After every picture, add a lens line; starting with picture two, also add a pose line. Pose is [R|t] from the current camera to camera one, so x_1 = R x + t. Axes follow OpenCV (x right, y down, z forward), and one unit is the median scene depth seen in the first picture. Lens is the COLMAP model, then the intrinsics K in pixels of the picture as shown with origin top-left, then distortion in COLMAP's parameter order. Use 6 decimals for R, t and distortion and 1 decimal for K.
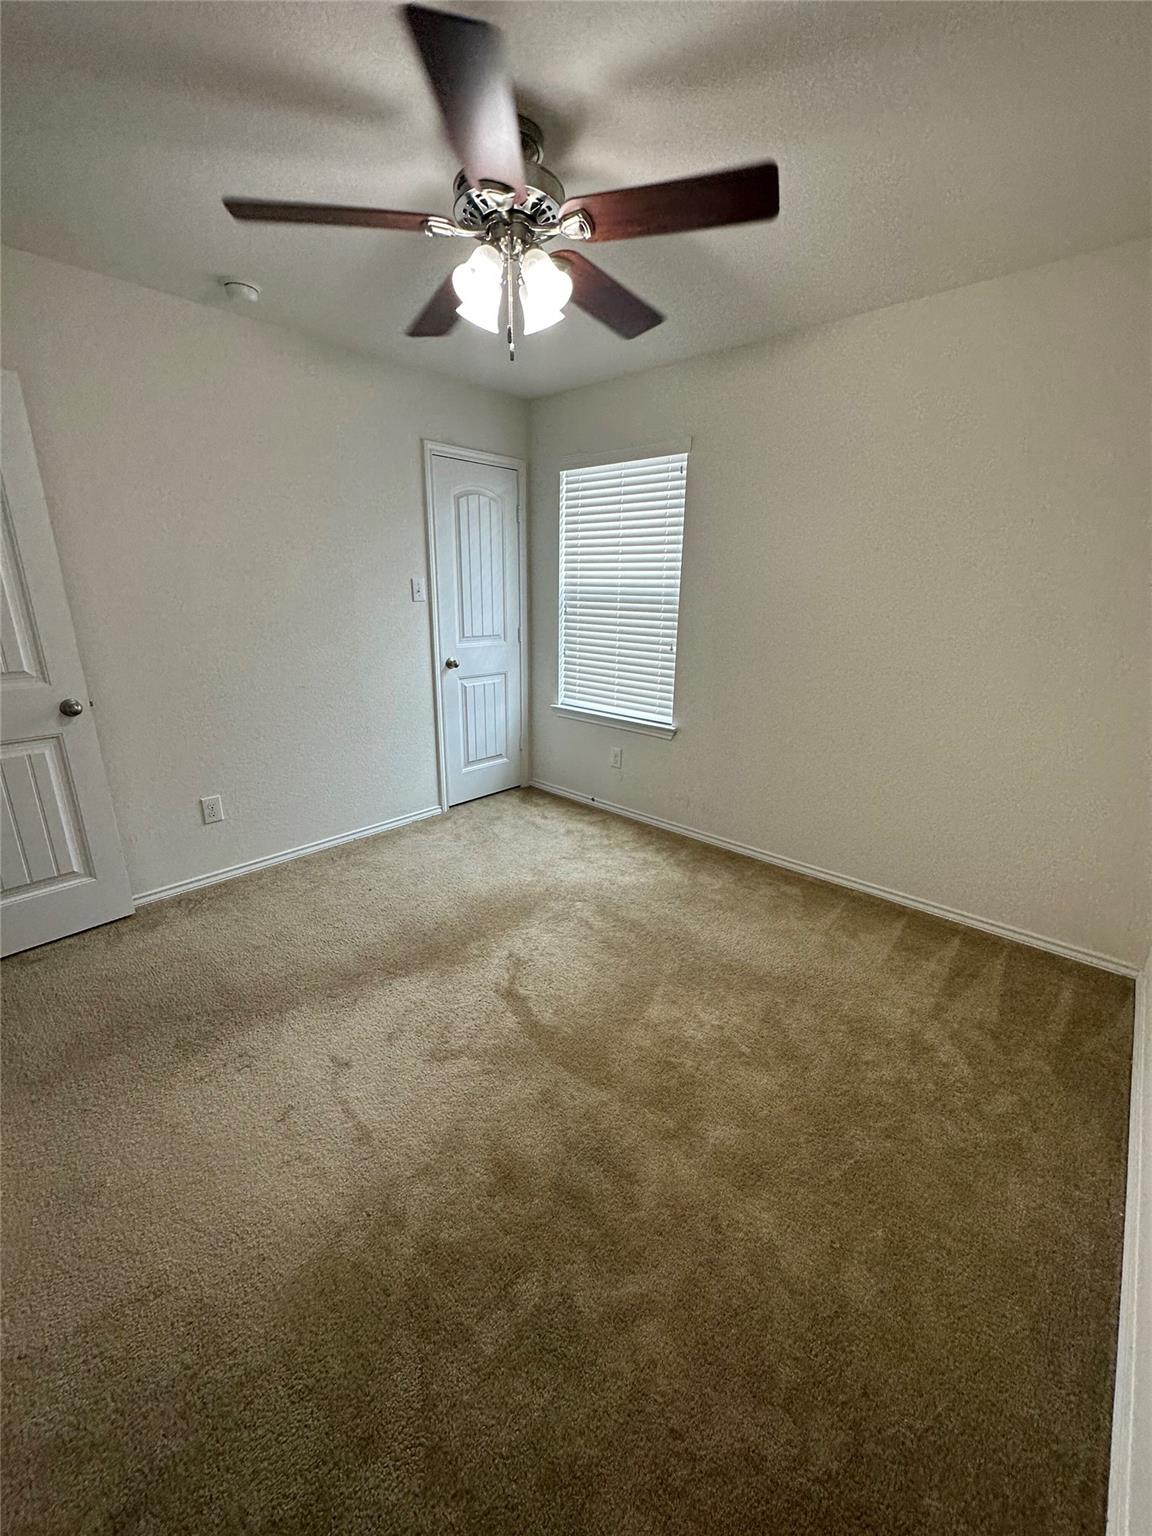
lens RADIAL K [[614.8, 0, 576.0], [0, 614.8, 768.0], [0, 0, 1]] dist [0.001074, 0.000275]
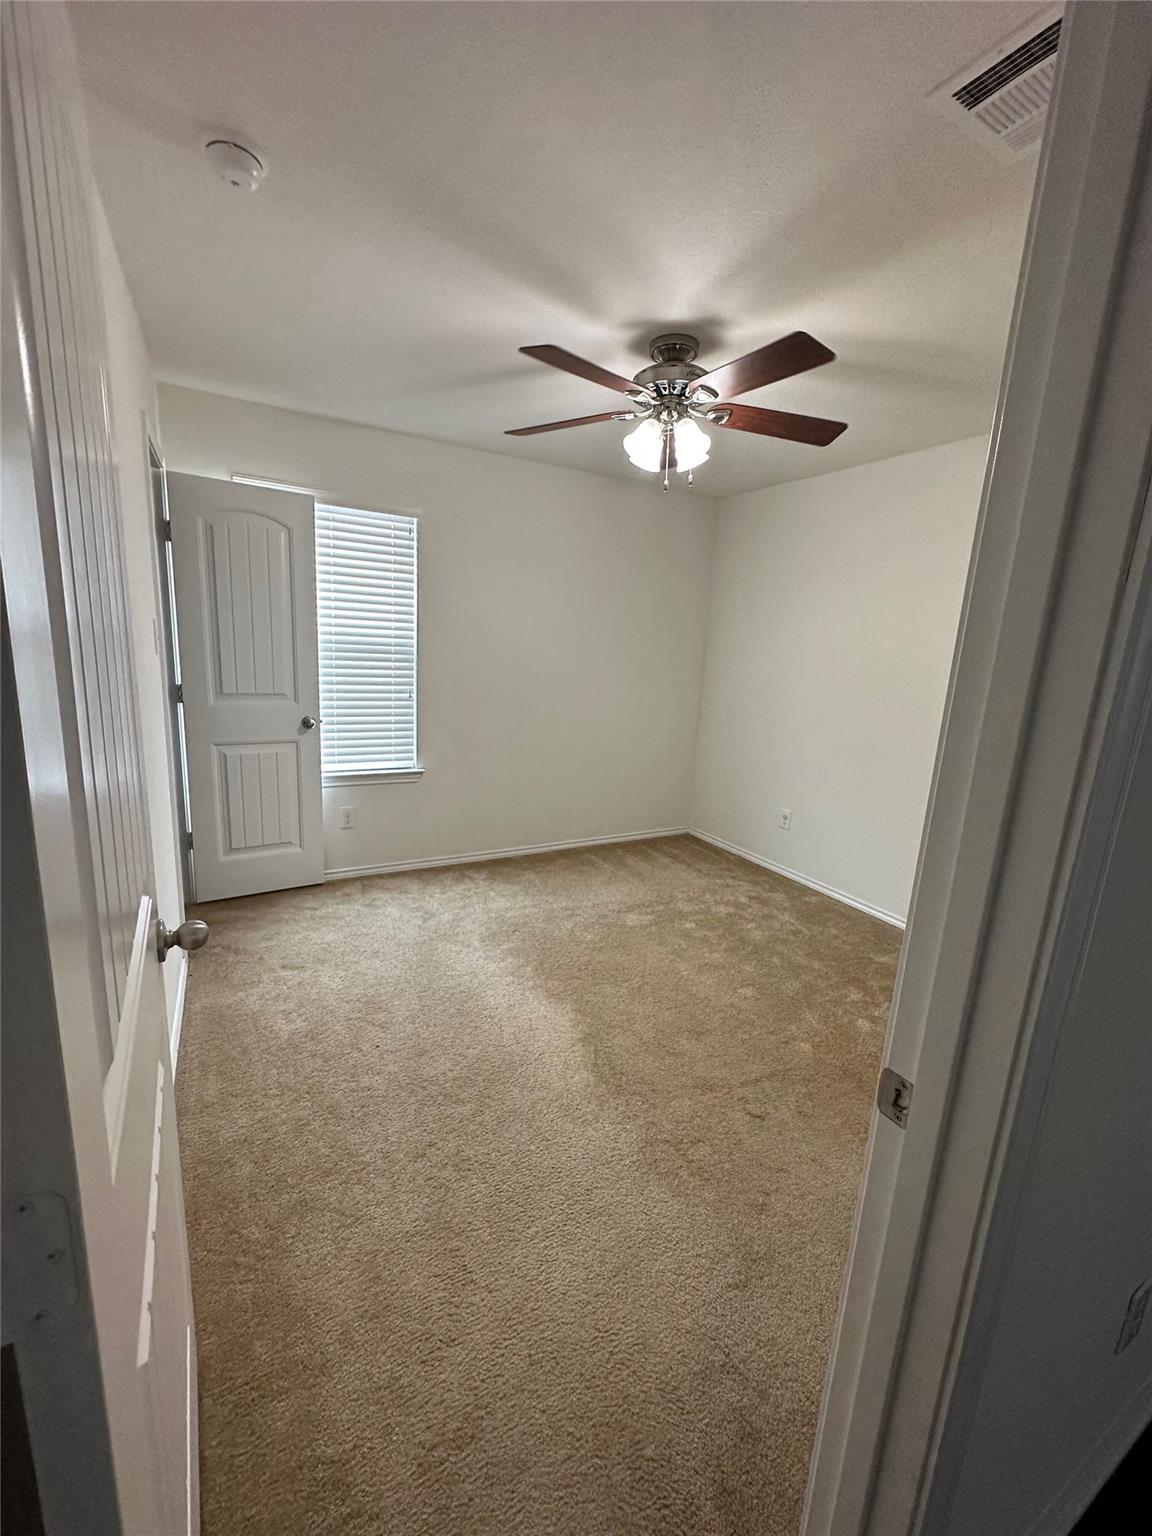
lens RADIAL K [[614.5, 0, 576.7], [0, 614.5, 767.4], [0, 0, 1]] dist [0.001606, 0.000331]
pose [[0.310923, -0.181778, 0.932890, -0.774503], [0.220524, 0.968551, 0.115228, -0.138013], [-0.924498, 0.169897, 0.341231, 0.412621]]
